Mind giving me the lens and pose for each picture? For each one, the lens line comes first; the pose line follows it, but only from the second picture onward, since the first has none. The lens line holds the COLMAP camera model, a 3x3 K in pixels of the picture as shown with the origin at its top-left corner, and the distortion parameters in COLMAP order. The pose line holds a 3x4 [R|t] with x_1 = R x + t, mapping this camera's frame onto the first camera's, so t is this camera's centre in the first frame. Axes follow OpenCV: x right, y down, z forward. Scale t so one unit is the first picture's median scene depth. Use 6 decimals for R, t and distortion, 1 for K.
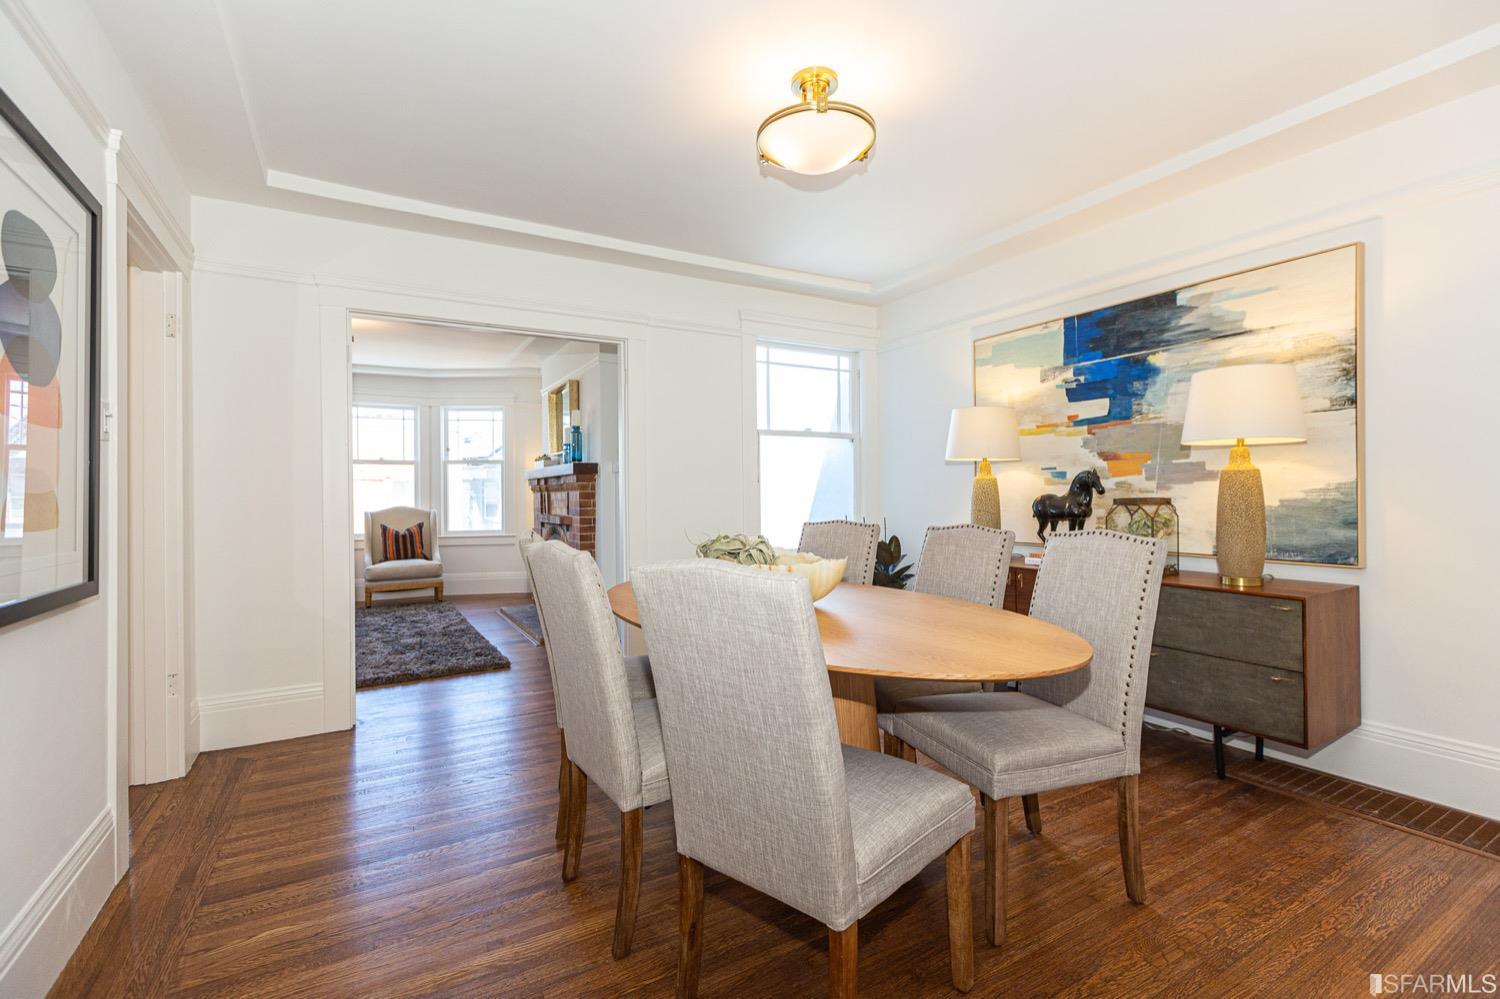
lens RADIAL K [[666.9, 0, 752.1], [0, 666.9, 500.8], [0, 0, 1]] dist [0.001941, -0.000066]
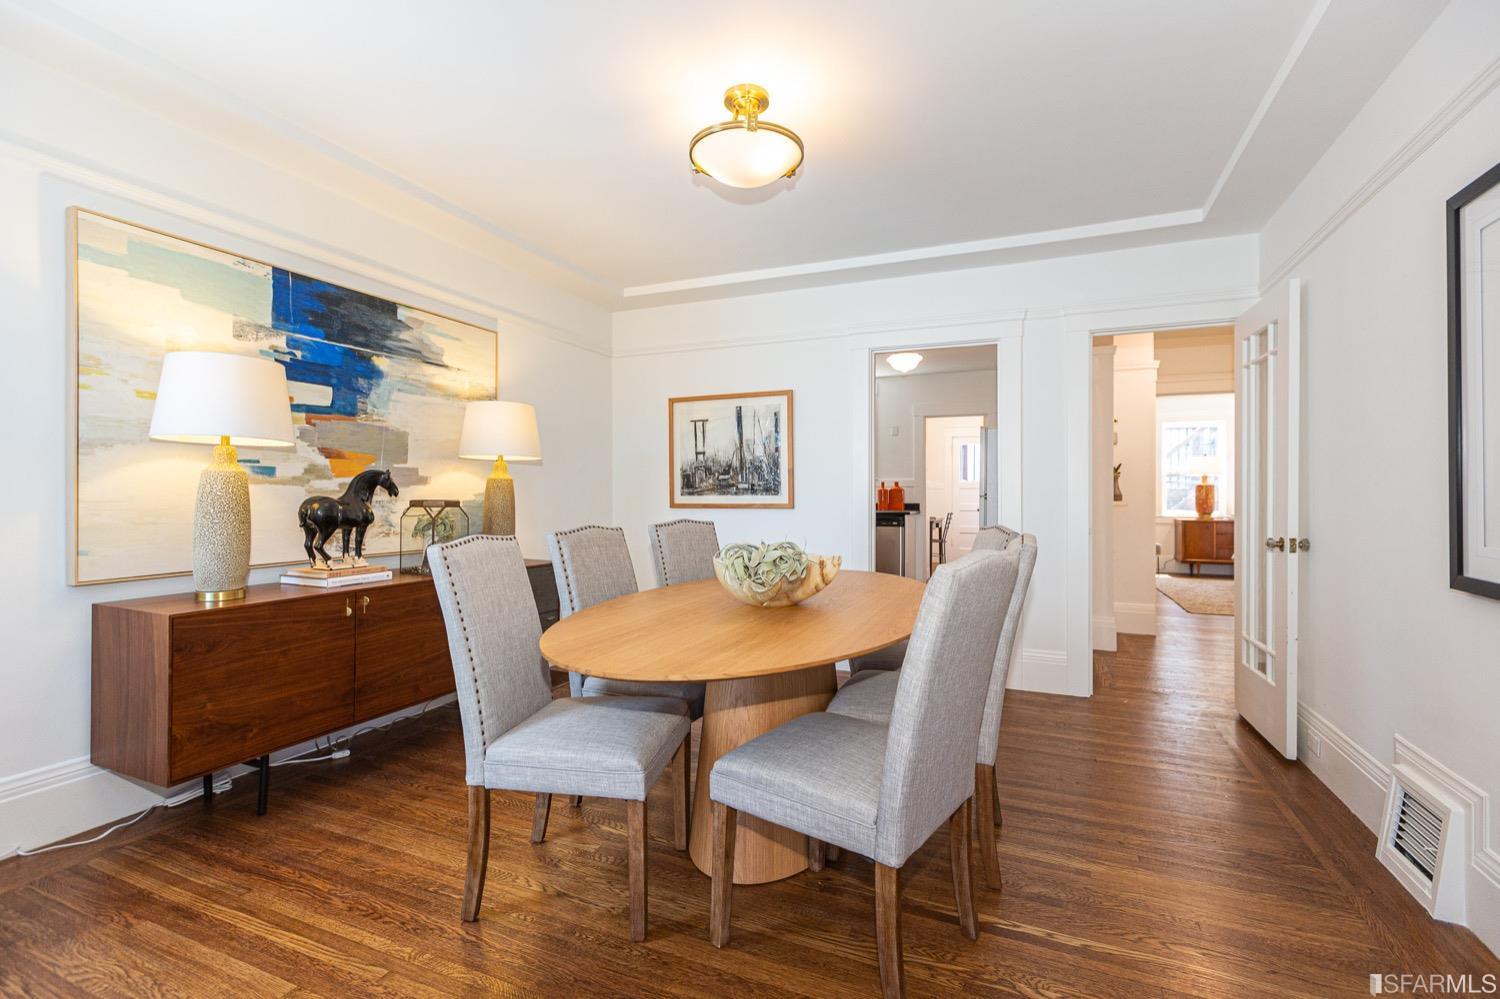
lens RADIAL K [[666.9, 0, 740.8], [0, 666.9, 493.9], [0, 0, 1]] dist [0.001941, -0.000066]
pose [[-0.572589, 0.006600, 0.819816, -0.511428], [0.007641, 0.999967, -0.002713, -0.007162], [-0.819807, 0.004711, -0.572621, 1.099180]]
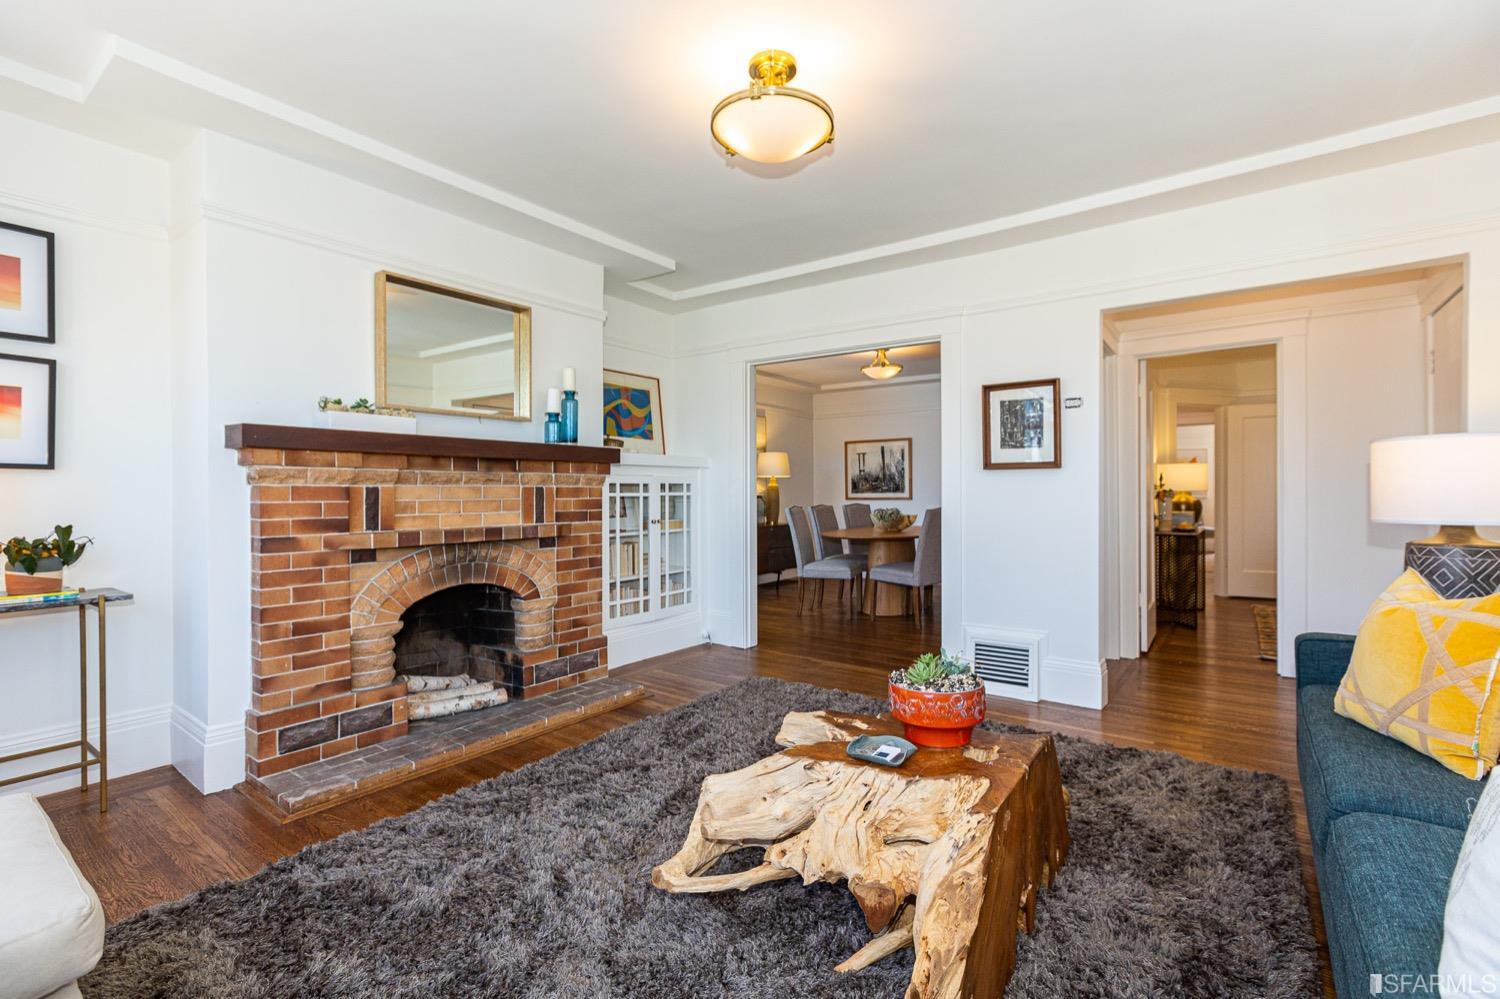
lens RADIAL K [[666.9, 0, 747.2], [0, 666.9, 496.1], [0, 0, 1]] dist [0.001941, -0.000066]
pose [[-0.382427, 0.004121, 0.923976, -0.796362], [0.010150, 0.999948, -0.000258, -0.005332], [-0.923930, 0.009280, -0.382449, 1.285041]]
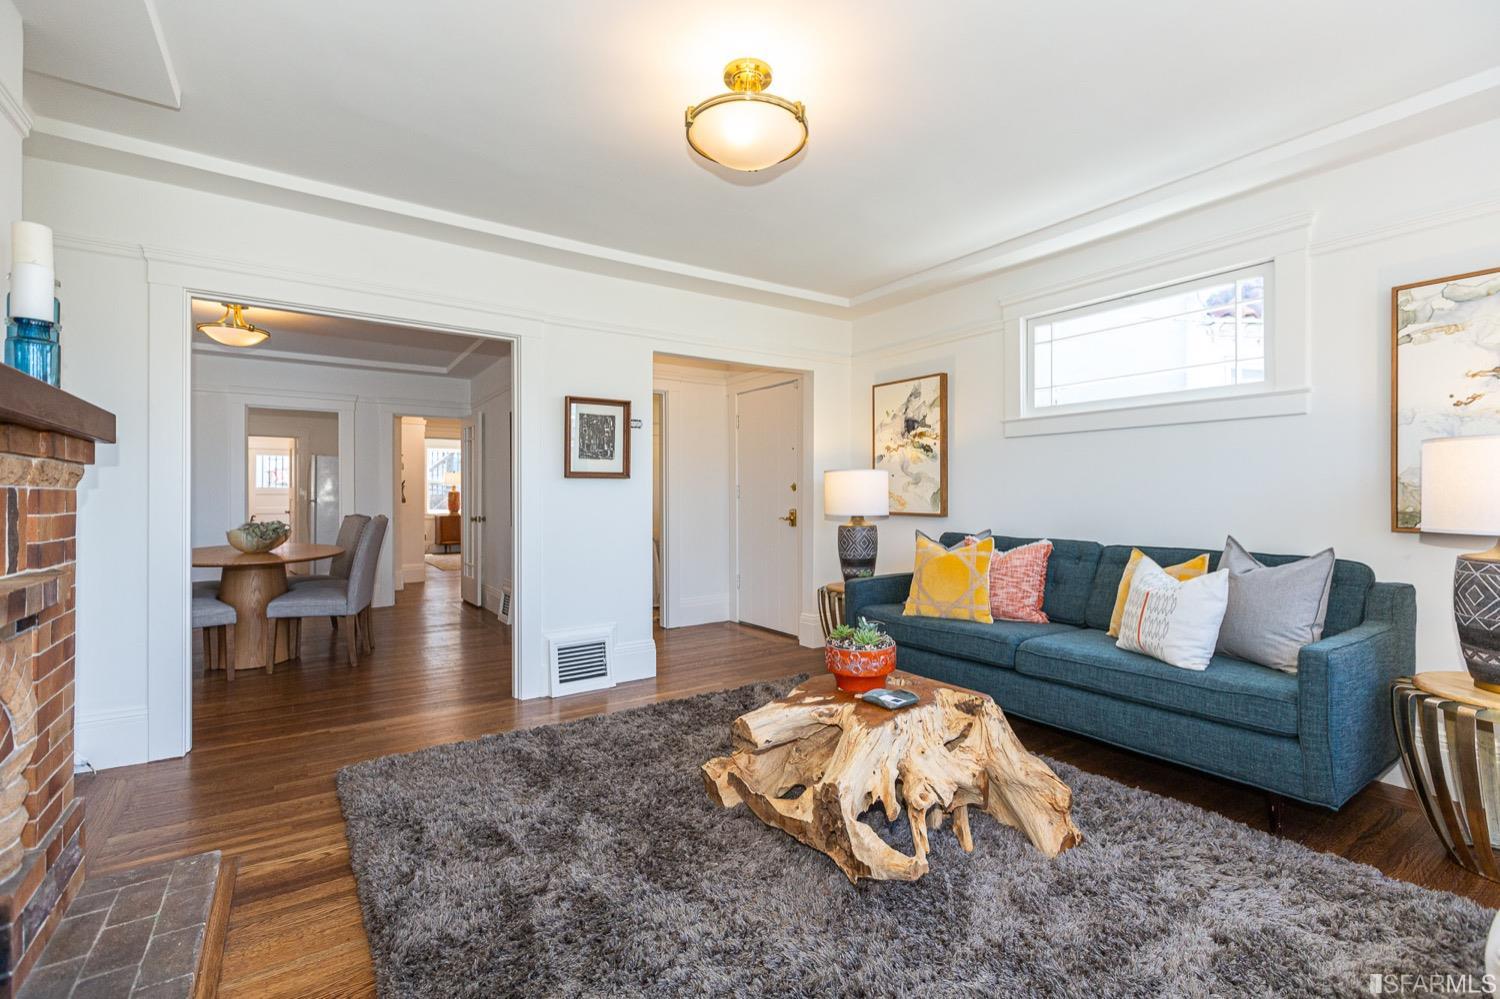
lens RADIAL K [[666.9, 0, 752.6], [0, 666.9, 495.6], [0, 0, 1]] dist [0.001941, -0.000066]
pose [[-0.998195, 0.009504, -0.059292, -0.627617], [0.009383, 0.999953, 0.002306, -0.007744], [0.059311, 0.001745, -0.998238, 1.386224]]
